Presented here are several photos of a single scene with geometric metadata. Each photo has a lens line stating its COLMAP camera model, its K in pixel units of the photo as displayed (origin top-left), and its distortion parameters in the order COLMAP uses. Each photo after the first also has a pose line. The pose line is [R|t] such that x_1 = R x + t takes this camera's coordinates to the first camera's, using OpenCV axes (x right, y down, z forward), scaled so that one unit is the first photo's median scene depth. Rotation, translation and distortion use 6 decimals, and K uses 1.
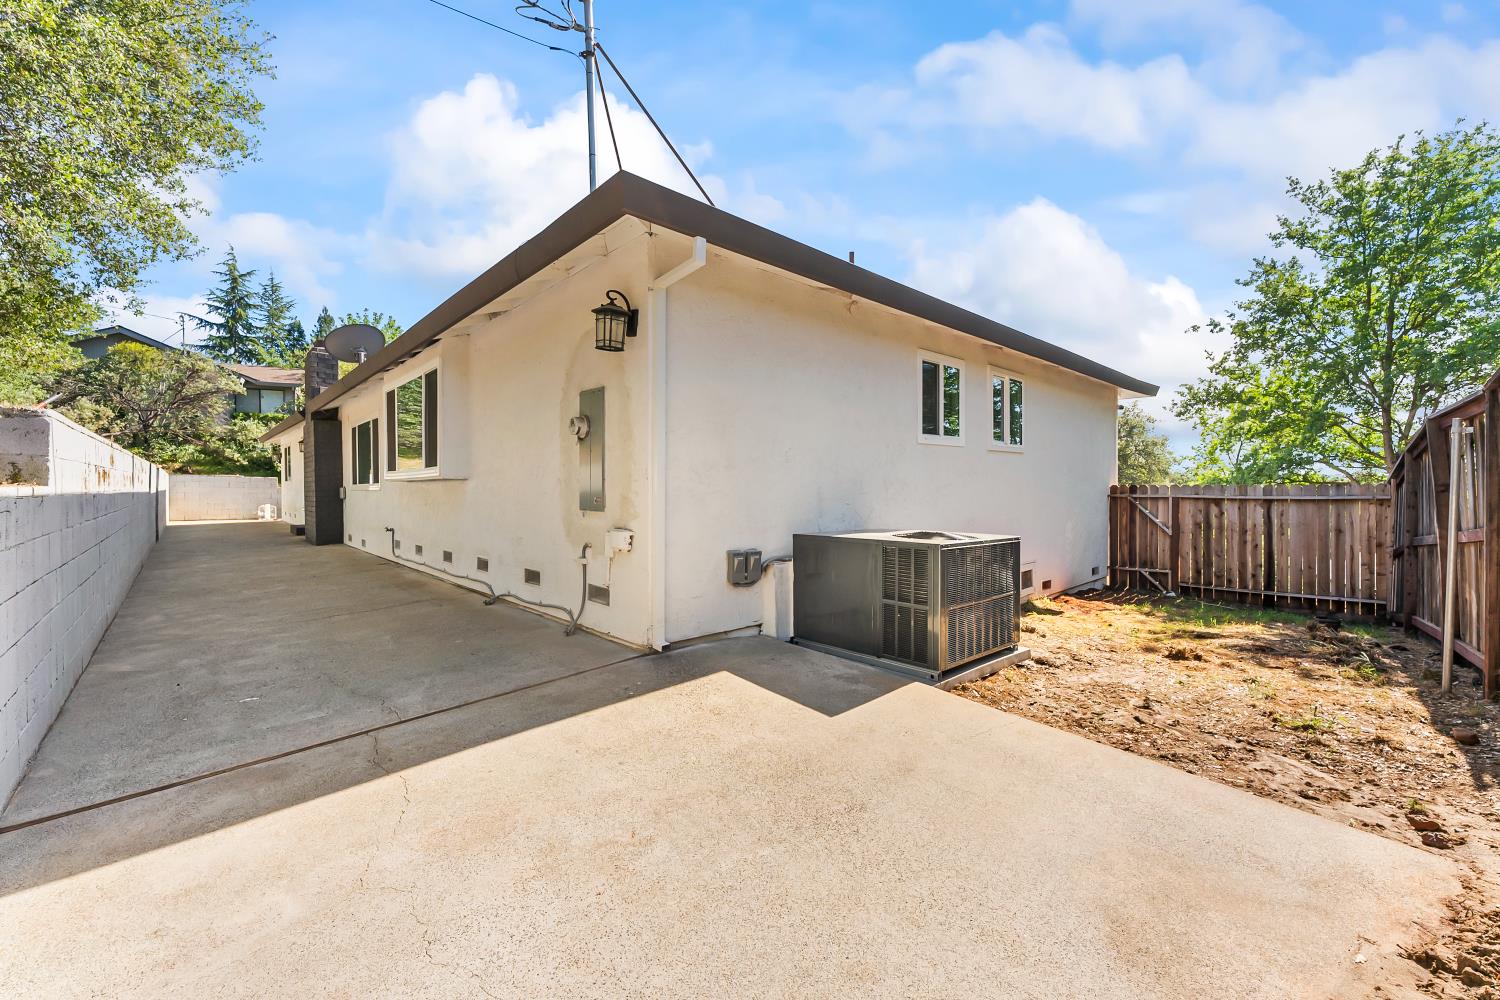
lens RADIAL K [[598.9, 0, 736.4], [0, 598.9, 494.4], [0, 0, 1]] dist [0.000051, -0.001122]
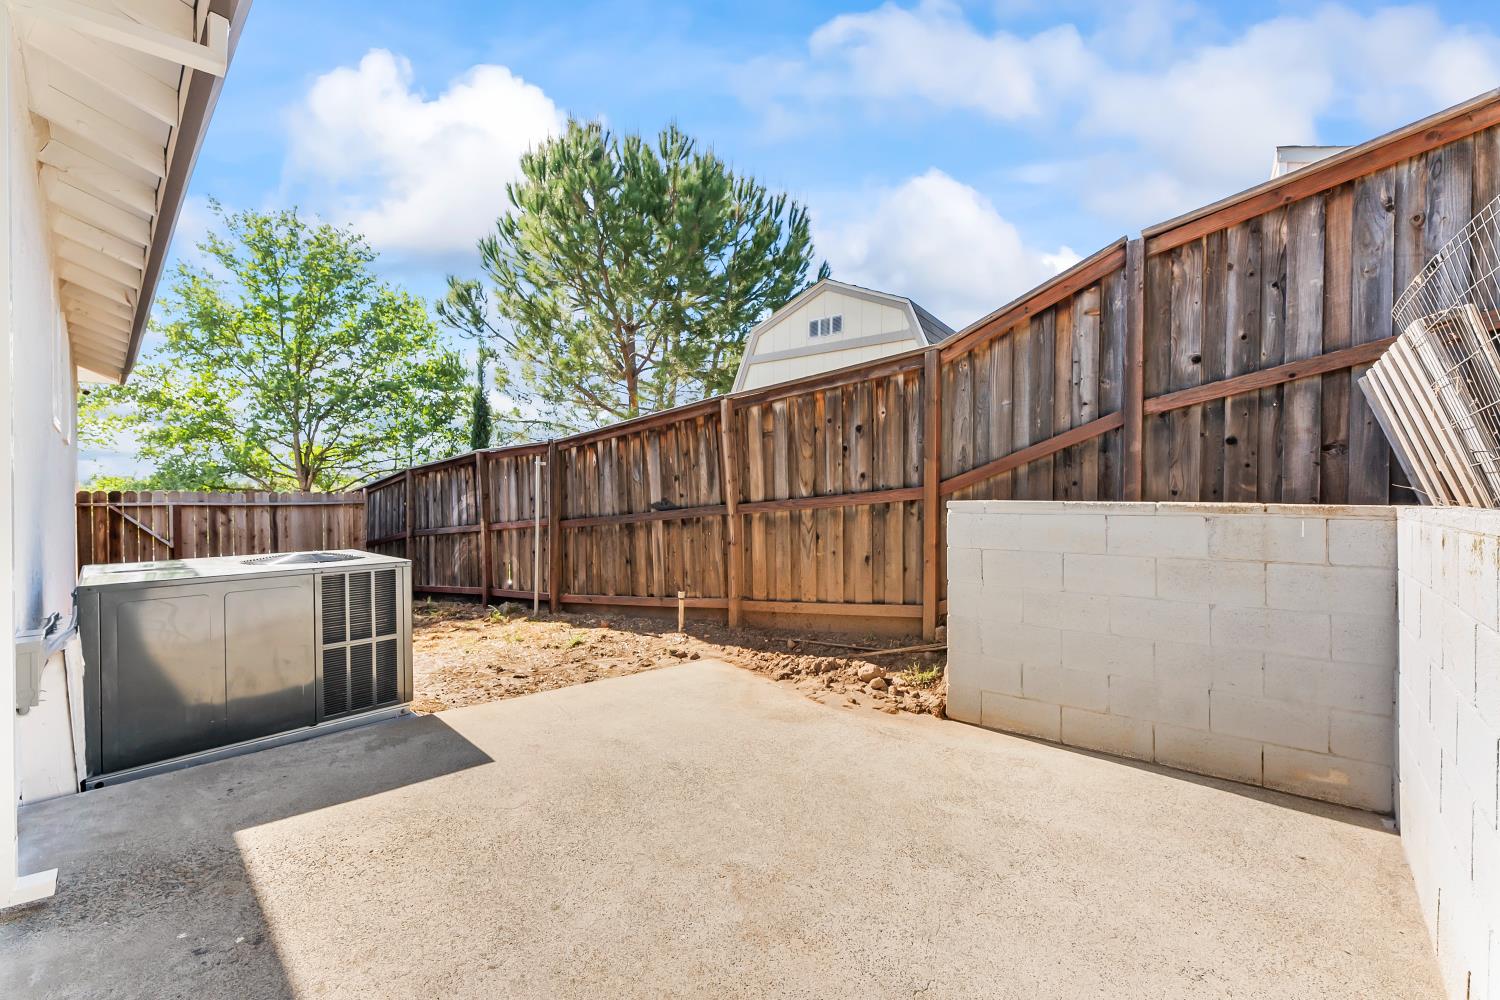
lens RADIAL K [[598.9, 0, 741.1], [0, 598.9, 499.9], [0, 0, 1]] dist [0.000051, -0.001122]
pose [[-0.087220, -0.008633, 0.996152, -0.631474], [0.005770, 0.999941, 0.009171, -0.016616], [-0.996172, 0.006547, -0.087165, 0.599389]]
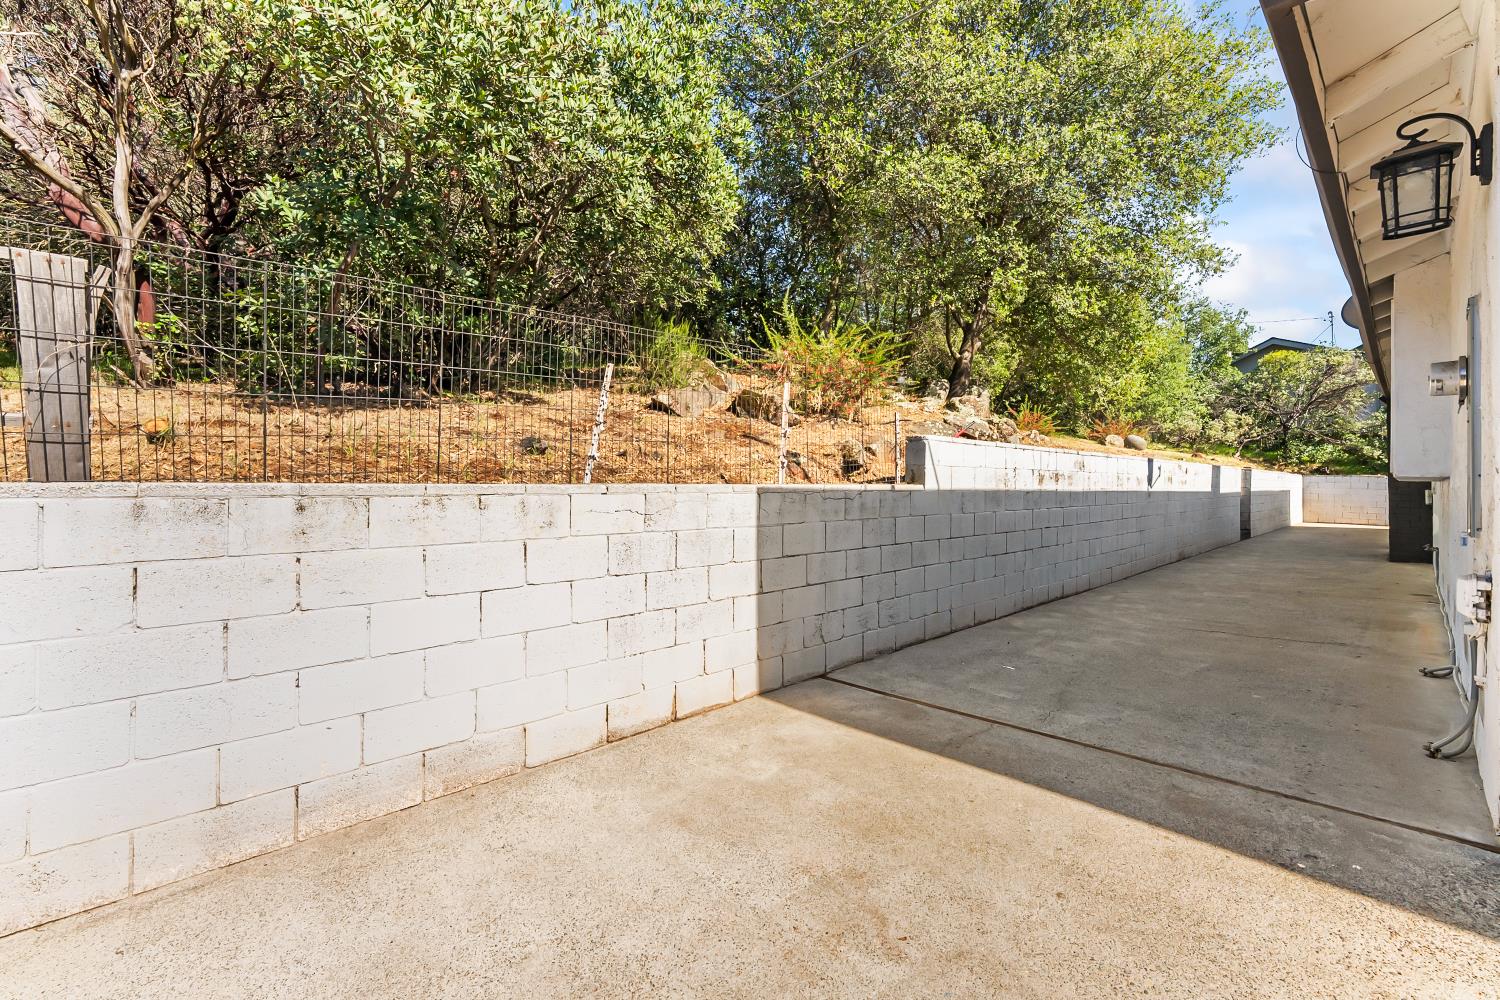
lens RADIAL K [[598.9, 0, 746.1], [0, 598.9, 483.9], [0, 0, 1]] dist [0.000051, -0.001122]
pose [[0.012349, -0.000232, -0.999924, 0.341141], [-0.019002, 0.999819, -0.000467, -0.007308], [0.999743, 0.019006, 0.012343, 0.444320]]
